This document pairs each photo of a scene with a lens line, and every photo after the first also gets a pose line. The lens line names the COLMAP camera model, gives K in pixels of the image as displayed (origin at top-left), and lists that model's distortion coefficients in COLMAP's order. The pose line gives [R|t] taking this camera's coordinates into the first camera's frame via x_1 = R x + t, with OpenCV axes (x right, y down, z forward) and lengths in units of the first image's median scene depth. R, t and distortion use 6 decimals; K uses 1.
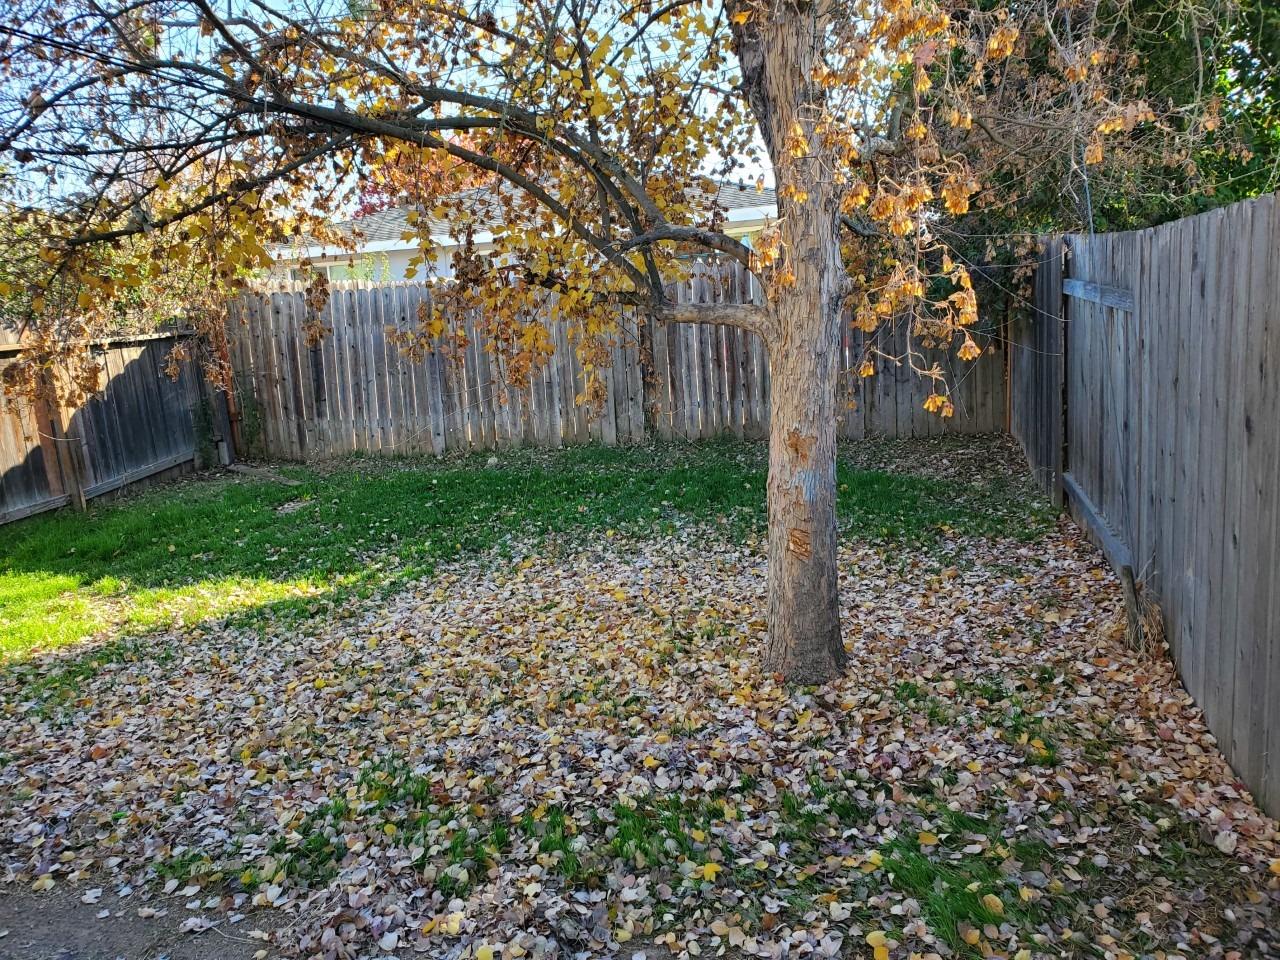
lens RADIAL K [[999.9, 0, 634.6], [0, 999.9, 475.3], [0, 0, 1]] dist [0.029517, -0.001900]
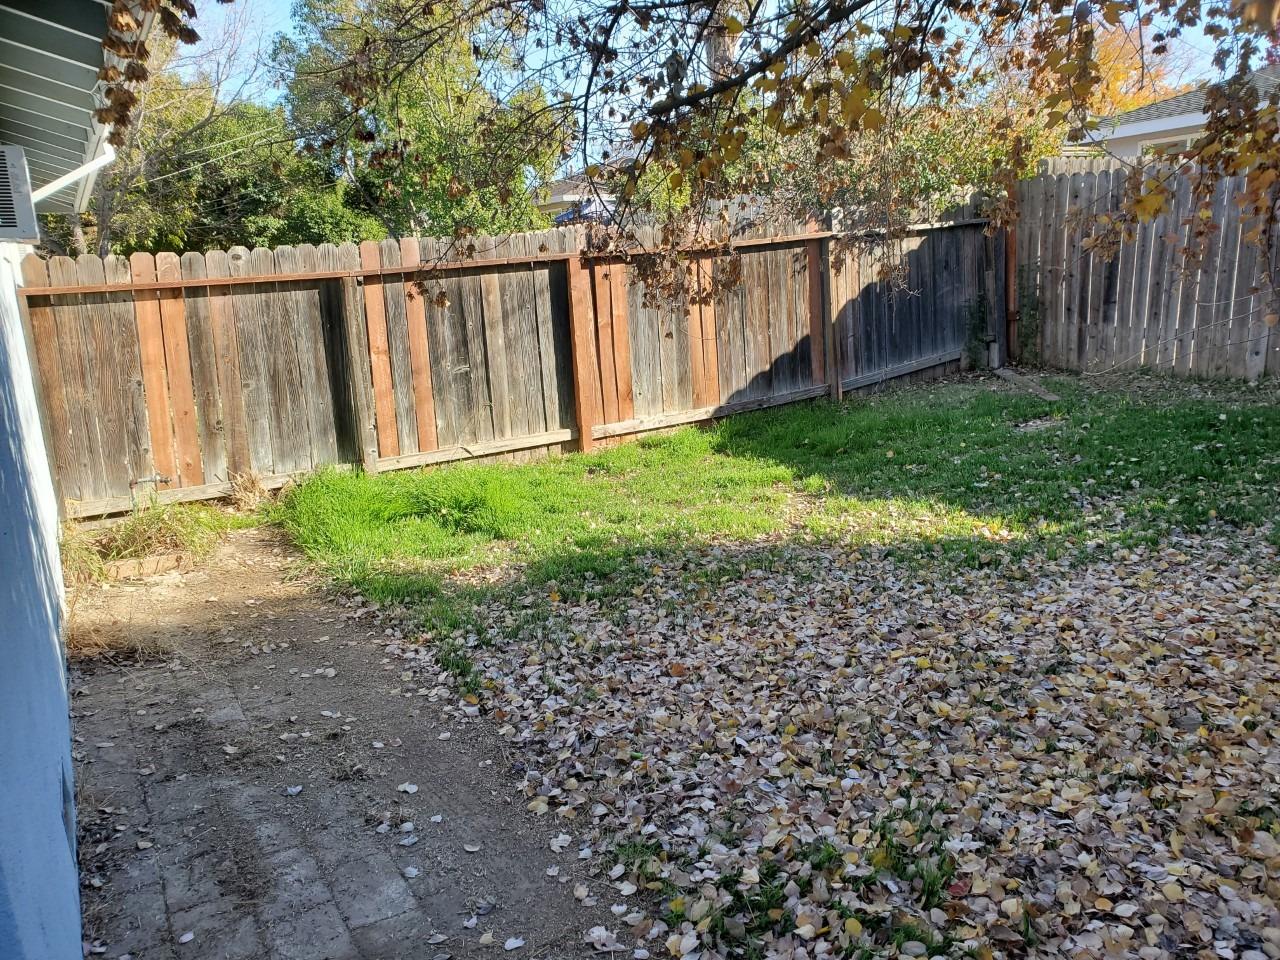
lens RADIAL K [[999.9, 0, 650.0], [0, 999.9, 489.4], [0, 0, 1]] dist [0.029517, -0.001900]
pose [[0.702668, 0.178933, -0.688651, 0.053934], [-0.096526, 0.982887, 0.156894, -0.030047], [0.704940, -0.043772, 0.707915, 0.238152]]
